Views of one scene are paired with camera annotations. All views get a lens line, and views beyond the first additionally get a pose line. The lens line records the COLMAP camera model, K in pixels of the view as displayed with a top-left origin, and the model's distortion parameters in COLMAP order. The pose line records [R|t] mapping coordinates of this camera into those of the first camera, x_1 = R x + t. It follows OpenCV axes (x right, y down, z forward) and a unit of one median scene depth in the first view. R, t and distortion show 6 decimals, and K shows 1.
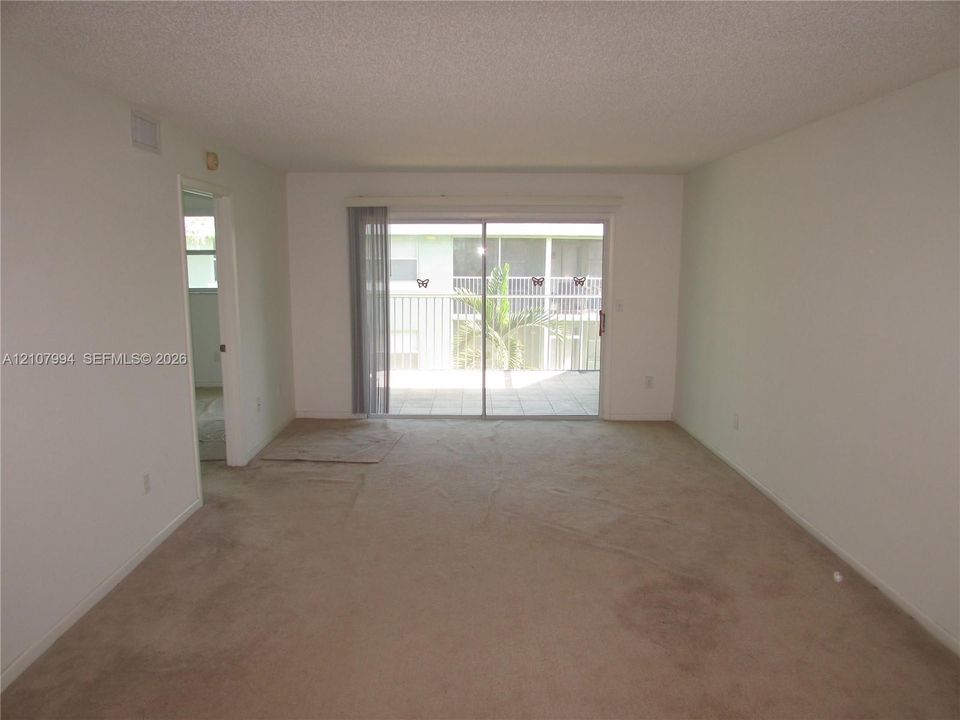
lens RADIAL K [[677.6, 0, 480.0], [0, 677.6, 360.0], [0, 0, 1]] dist [-0.051686, 0.018745]
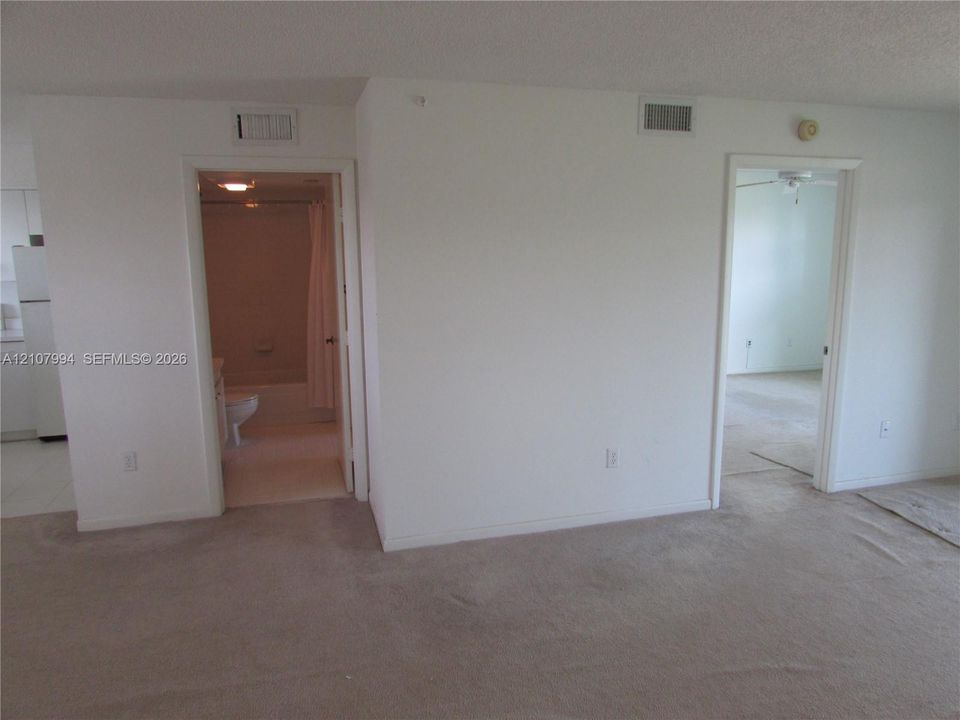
lens RADIAL K [[677.6, 0, 480.0], [0, 677.6, 360.0], [0, 0, 1]] dist [-0.051686, 0.018745]
pose [[0.257937, 0.163943, -0.952151, 0.297769], [-0.137667, 0.981679, 0.131734, -0.054235], [0.956304, 0.097100, 0.275781, 0.338271]]
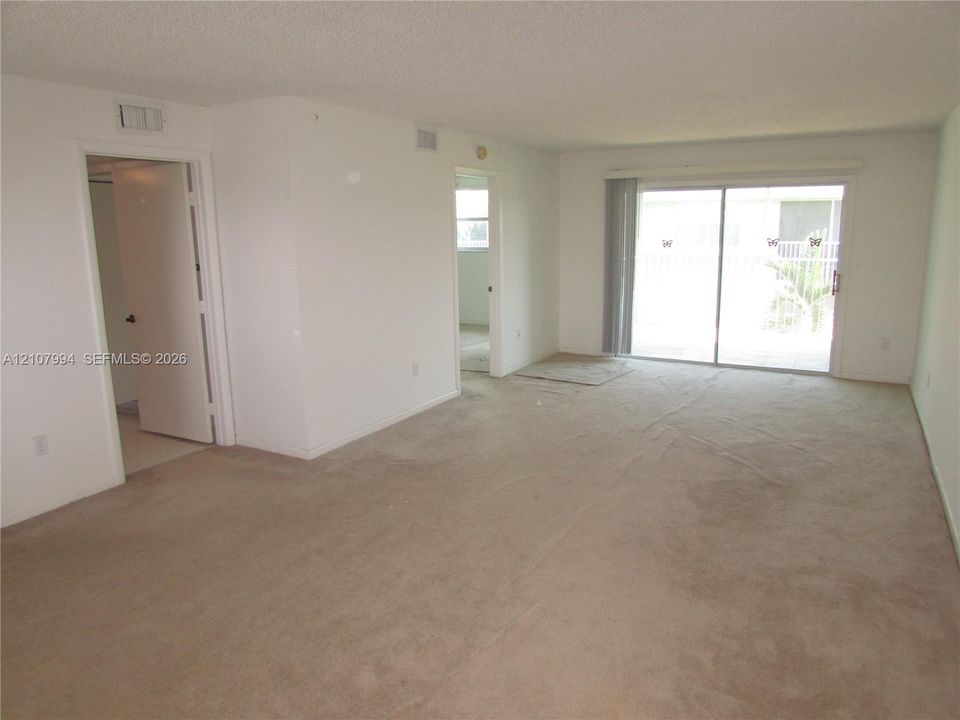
lens RADIAL K [[677.6, 0, 480.0], [0, 677.6, 360.0], [0, 0, 1]] dist [-0.051686, 0.018745]
pose [[0.867668, 0.083364, -0.490106, 0.273962], [-0.059564, 0.996171, 0.063991, 0.037436], [0.493564, -0.026331, 0.869311, -0.199743]]
